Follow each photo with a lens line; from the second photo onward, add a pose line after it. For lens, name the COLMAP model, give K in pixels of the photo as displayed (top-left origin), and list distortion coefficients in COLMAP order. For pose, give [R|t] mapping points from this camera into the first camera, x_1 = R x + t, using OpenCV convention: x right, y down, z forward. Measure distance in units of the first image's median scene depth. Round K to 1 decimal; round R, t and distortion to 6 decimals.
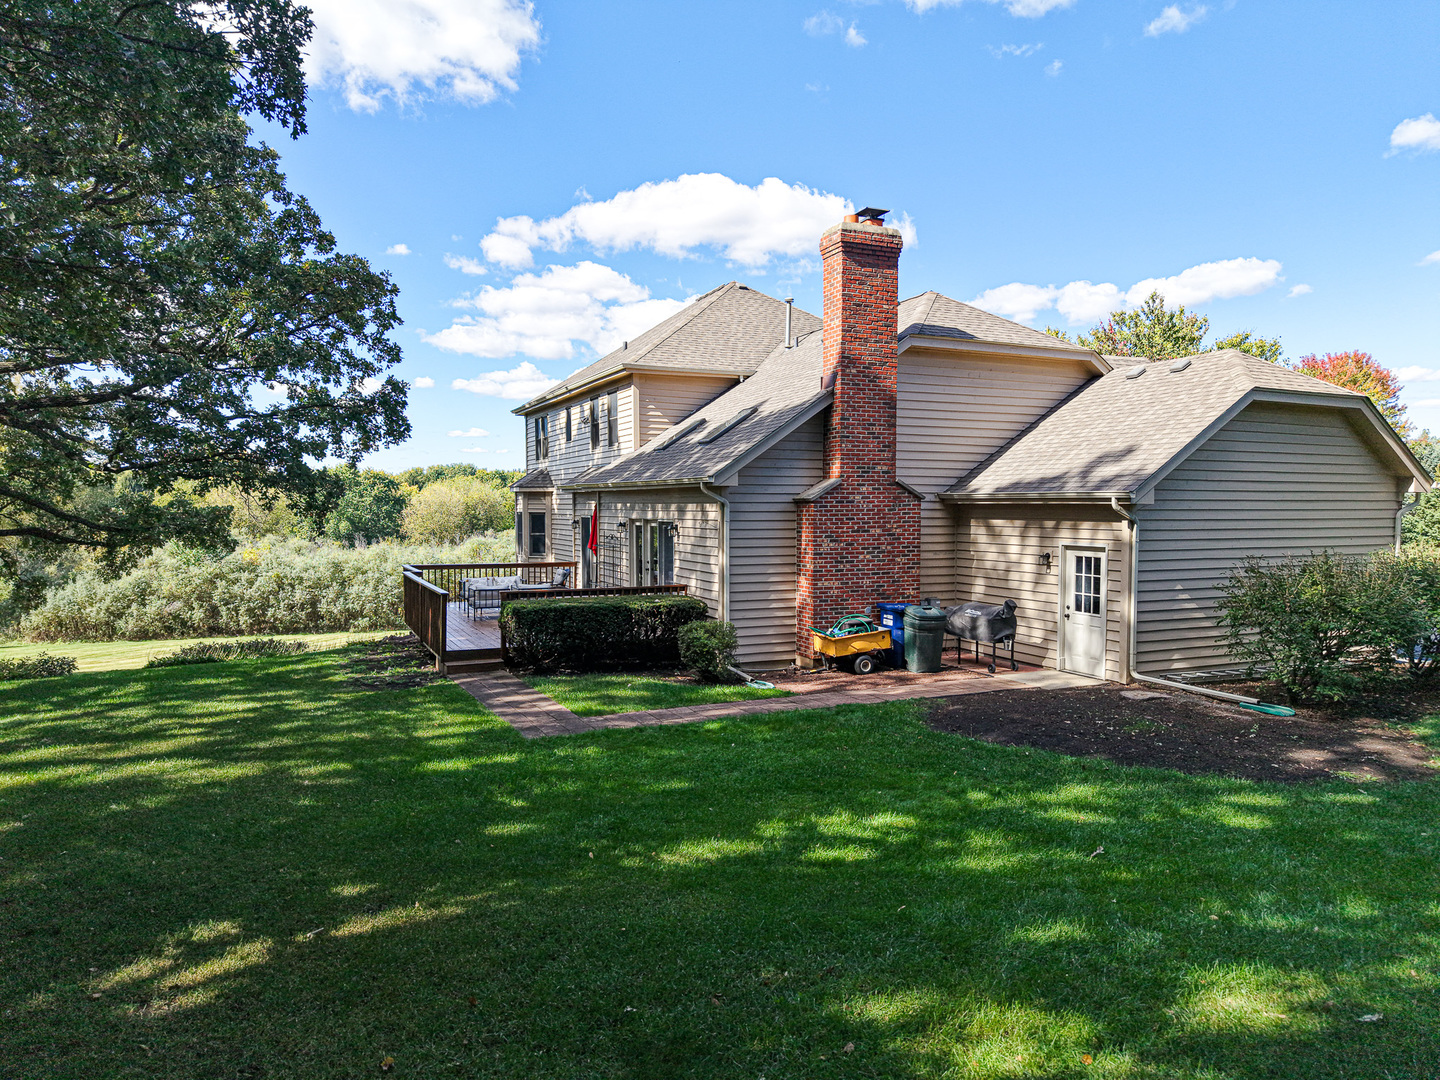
lens RADIAL K [[1026.3, 0, 726.8], [0, 1026.3, 547.1], [0, 0, 1]] dist [0.074575, -0.022451]
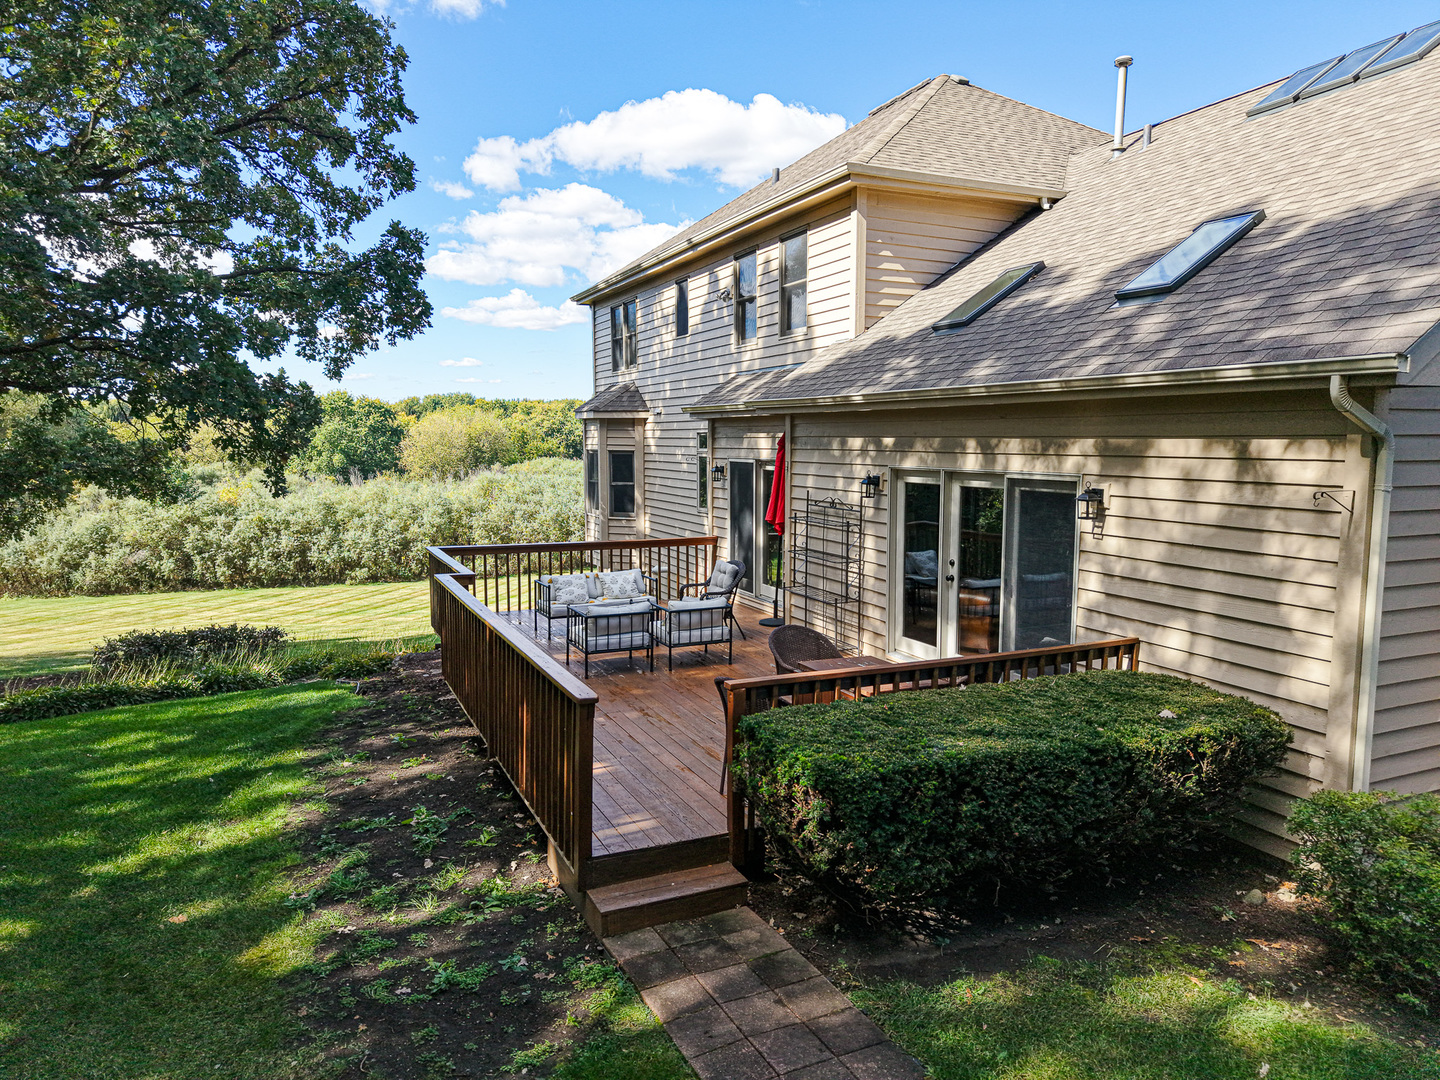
lens RADIAL K [[1026.3, 0, 709.9], [0, 1026.3, 545.9], [0, 0, 1]] dist [0.074575, -0.022451]
pose [[0.999934, -0.000027, -0.011478, -0.115683], [0.000786, 0.997810, 0.066141, -0.015613], [0.011451, -0.066145, 0.997744, 0.332593]]
